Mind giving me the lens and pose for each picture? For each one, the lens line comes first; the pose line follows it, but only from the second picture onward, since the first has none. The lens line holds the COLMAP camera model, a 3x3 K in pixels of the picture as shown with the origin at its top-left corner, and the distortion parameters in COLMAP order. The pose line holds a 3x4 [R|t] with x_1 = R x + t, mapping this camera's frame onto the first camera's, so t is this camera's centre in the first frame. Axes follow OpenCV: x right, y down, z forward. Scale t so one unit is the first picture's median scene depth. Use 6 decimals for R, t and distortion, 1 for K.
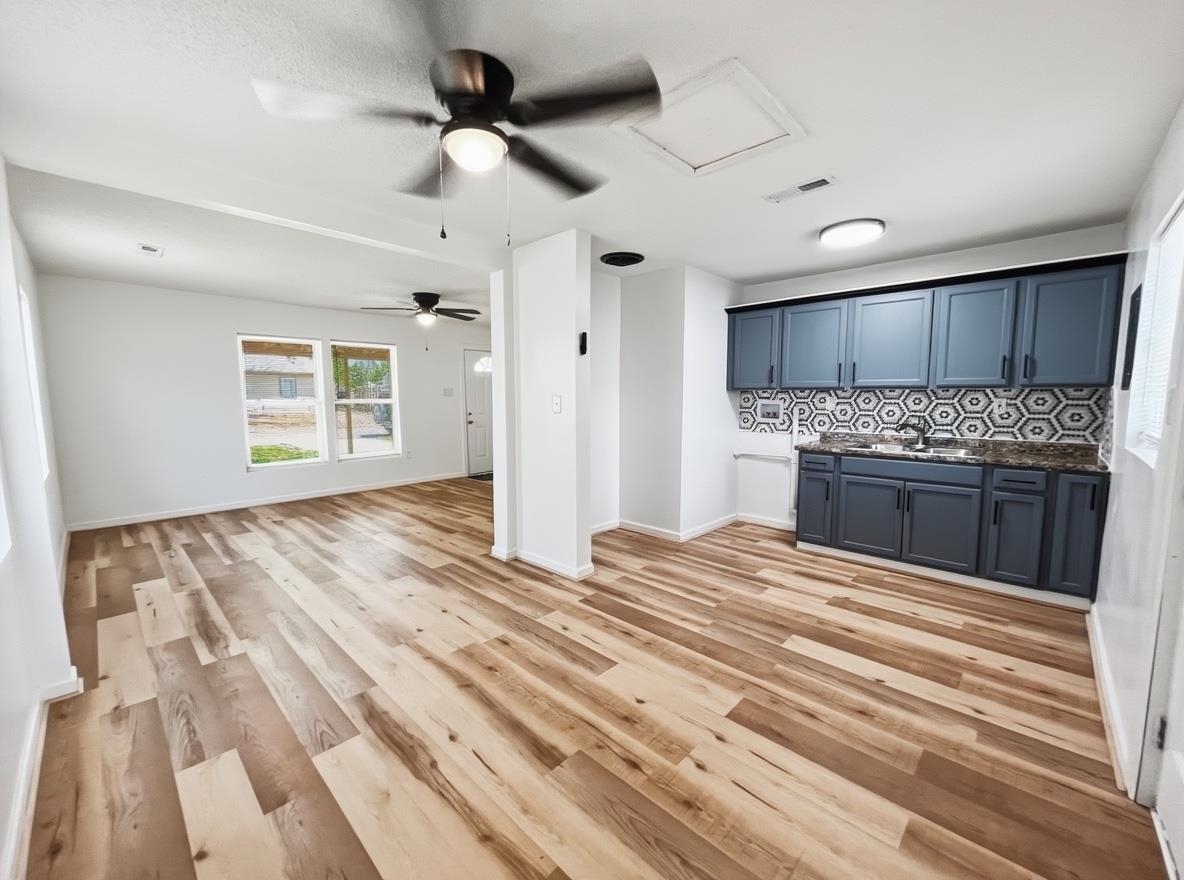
lens RADIAL K [[479.4, 0, 589.9], [0, 479.4, 440.9], [0, 0, 1]] dist [-0.000495, -0.000190]
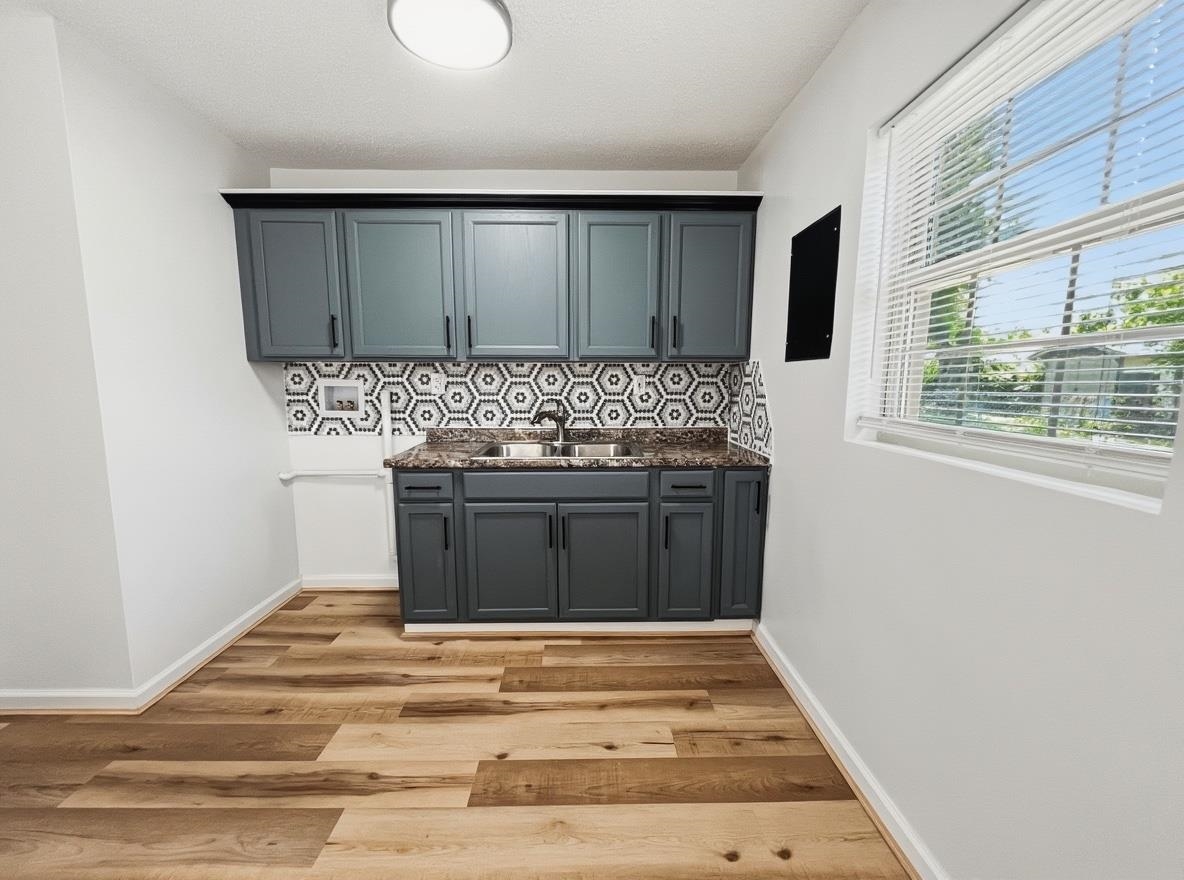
lens RADIAL K [[472.0, 0, 592.0], [0, 472.0, 440.0], [0, 0, 1]] dist [-0.002139, -0.000049]
pose [[0.707103, -0.088531, 0.701546, 0.253474], [0.065398, 0.996067, 0.059782, -0.035417], [-0.704079, 0.003608, 0.710112, 0.518462]]
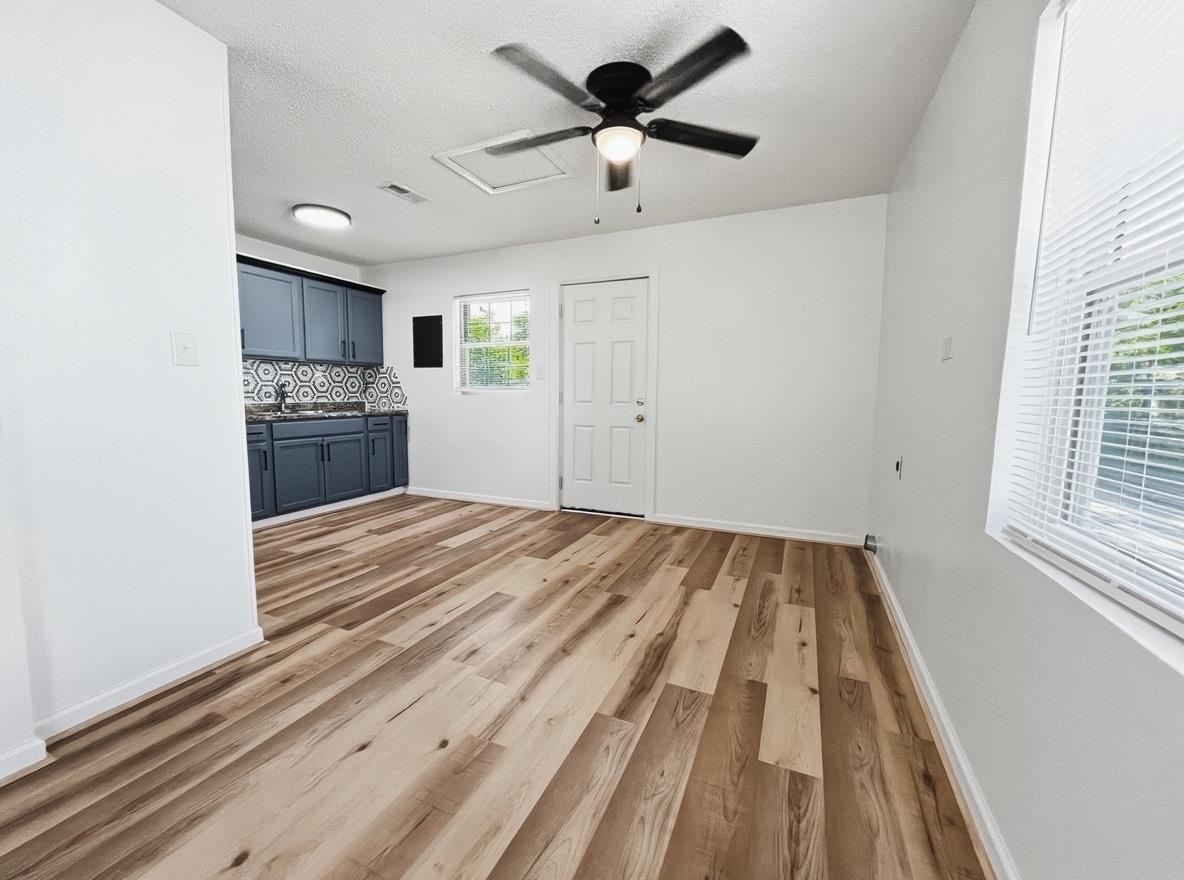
lens RADIAL K [[479.0, 0, 591.4], [0, 479.0, 443.1], [0, 0, 1]] dist [-0.000365, 0.000016]
pose [[-0.342819, -0.100467, 0.934014, -0.710015], [0.082220, 0.987240, 0.136371, -0.009800], [-0.935796, 0.123546, -0.330184, 0.773922]]
